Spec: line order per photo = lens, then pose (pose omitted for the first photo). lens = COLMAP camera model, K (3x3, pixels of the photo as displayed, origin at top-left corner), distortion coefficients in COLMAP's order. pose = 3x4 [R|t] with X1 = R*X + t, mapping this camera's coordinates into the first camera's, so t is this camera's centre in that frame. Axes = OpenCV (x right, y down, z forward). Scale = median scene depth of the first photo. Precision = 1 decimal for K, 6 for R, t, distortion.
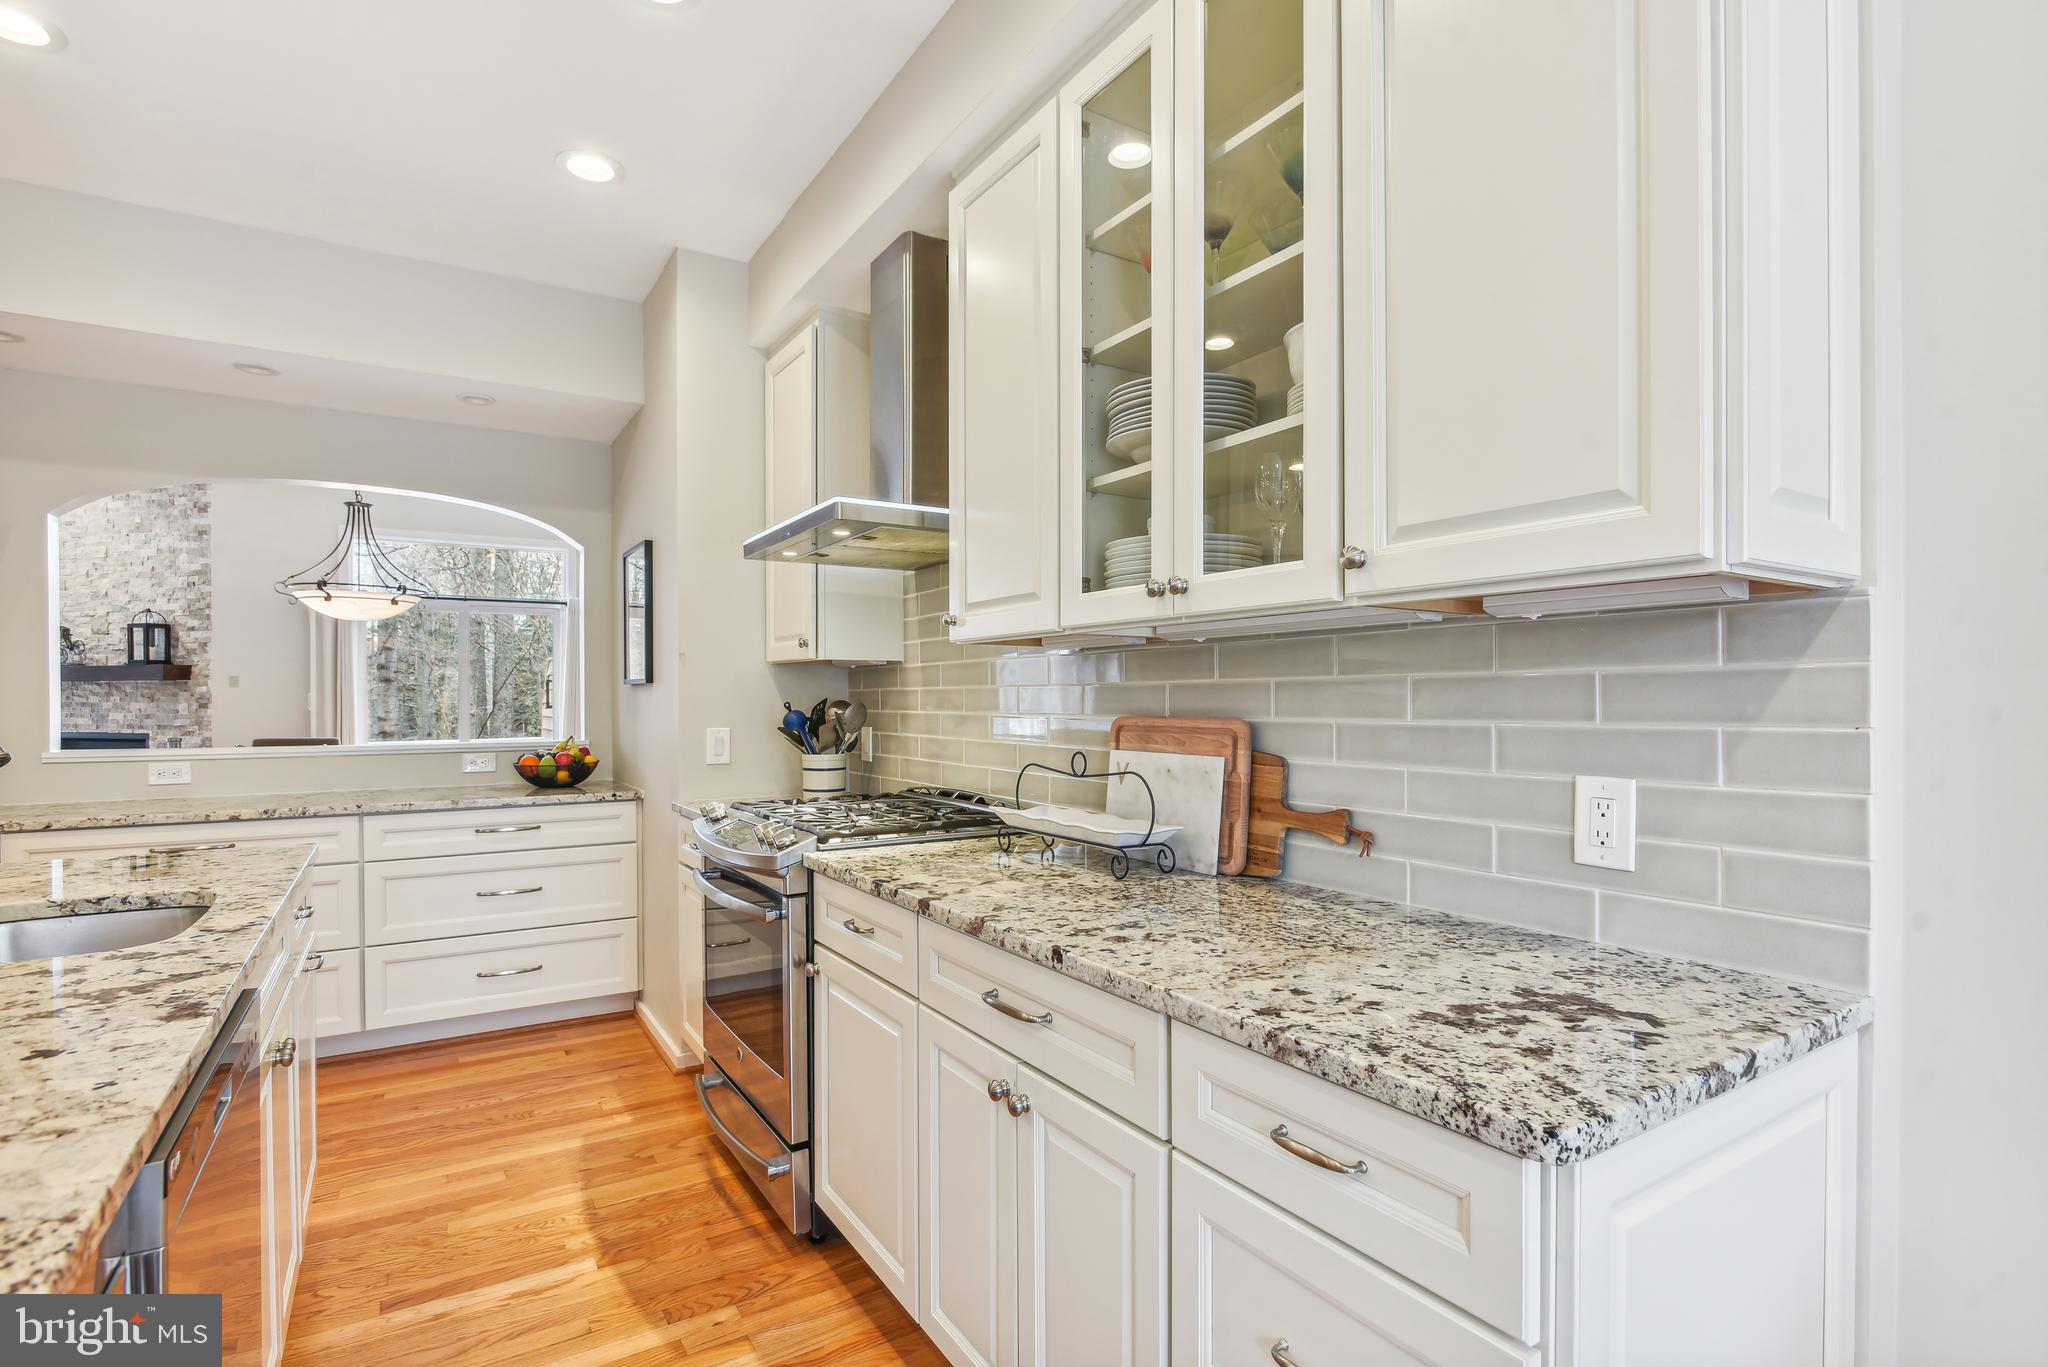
lens RADIAL K [[984.7, 0, 1032.8], [0, 984.7, 702.8], [0, 0, 1]] dist [-0.015538, -0.000101]
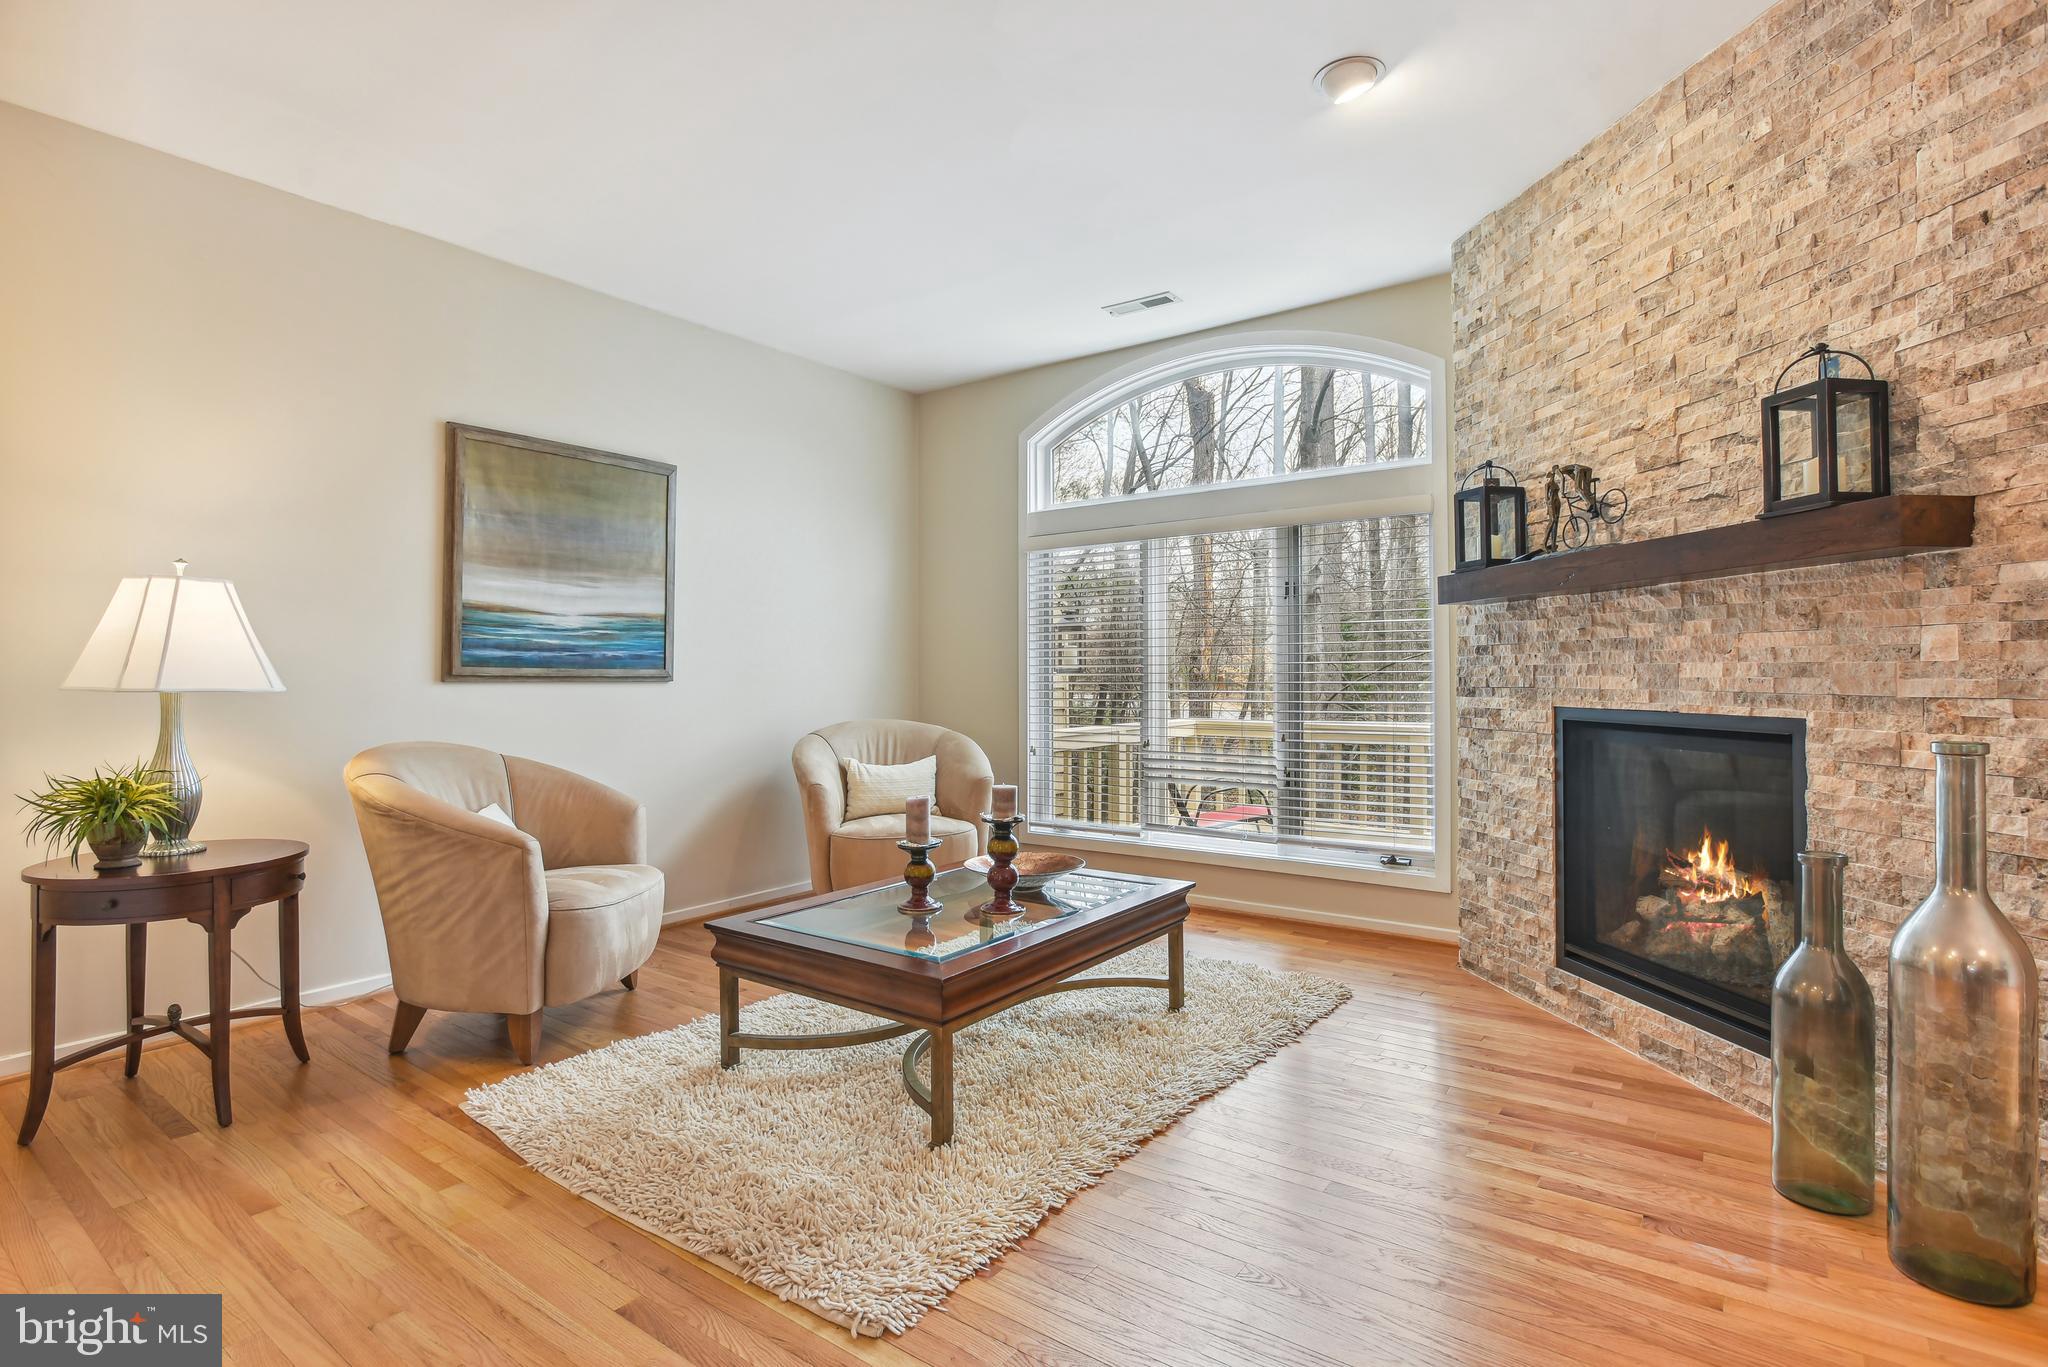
lens RADIAL K [[996.1, 0, 1040.9], [0, 996.1, 668.7], [0, 0, 1]] dist [-0.006632, -0.000773]
pose [[0.374351, -0.008061, -0.927252, -1.445767], [-0.000445, 0.999961, -0.008873, 0.035664], [0.927287, 0.003734, 0.374333, 1.299338]]
